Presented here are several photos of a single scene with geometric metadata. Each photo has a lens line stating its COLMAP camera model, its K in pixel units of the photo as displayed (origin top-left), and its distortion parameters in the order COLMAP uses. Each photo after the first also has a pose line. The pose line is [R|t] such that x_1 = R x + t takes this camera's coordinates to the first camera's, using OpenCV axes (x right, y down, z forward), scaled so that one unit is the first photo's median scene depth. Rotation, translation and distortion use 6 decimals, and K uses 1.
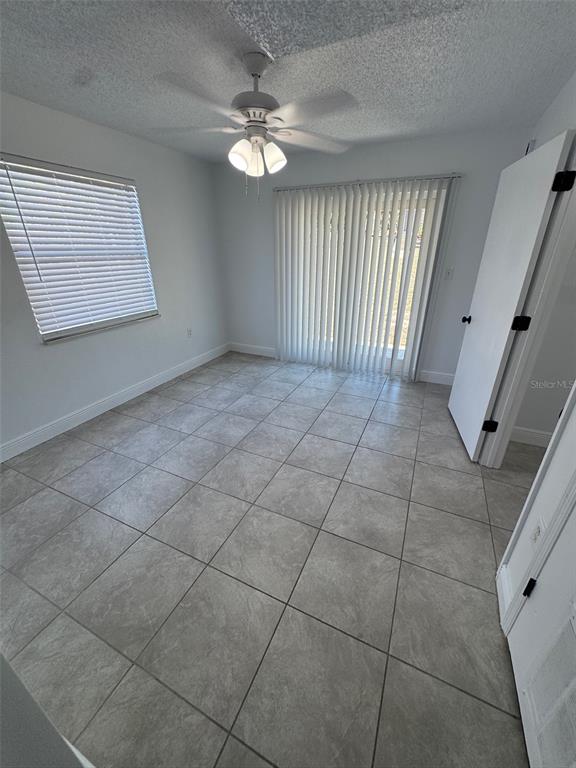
lens RADIAL K [[306.9, 0, 288.4], [0, 306.9, 385.0], [0, 0, 1]] dist [-0.003527, 0.000628]
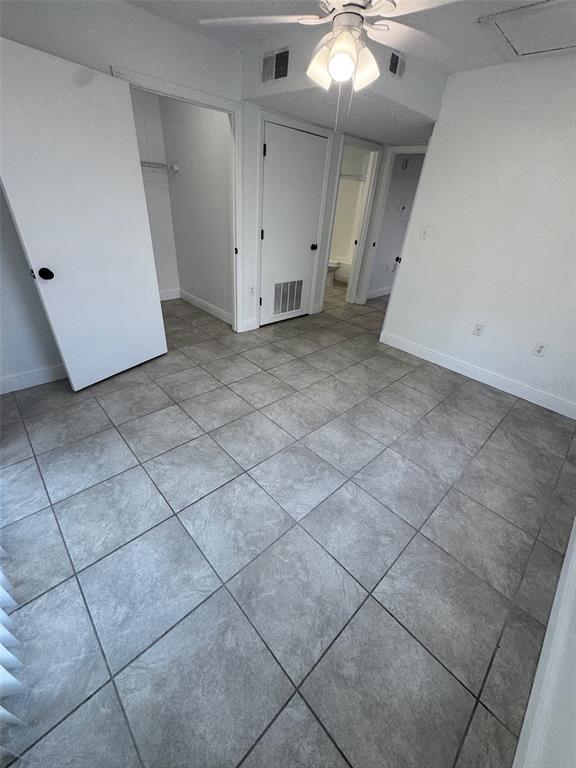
lens RADIAL K [[306.9, 0, 289.4], [0, 306.9, 385.1], [0, 0, 1]] dist [-0.003527, 0.000628]
pose [[-0.927590, -0.254022, 0.273952, -0.254268], [0.081059, 0.578969, 0.811310, -0.602574], [-0.364700, 0.774769, -0.516455, 1.365817]]
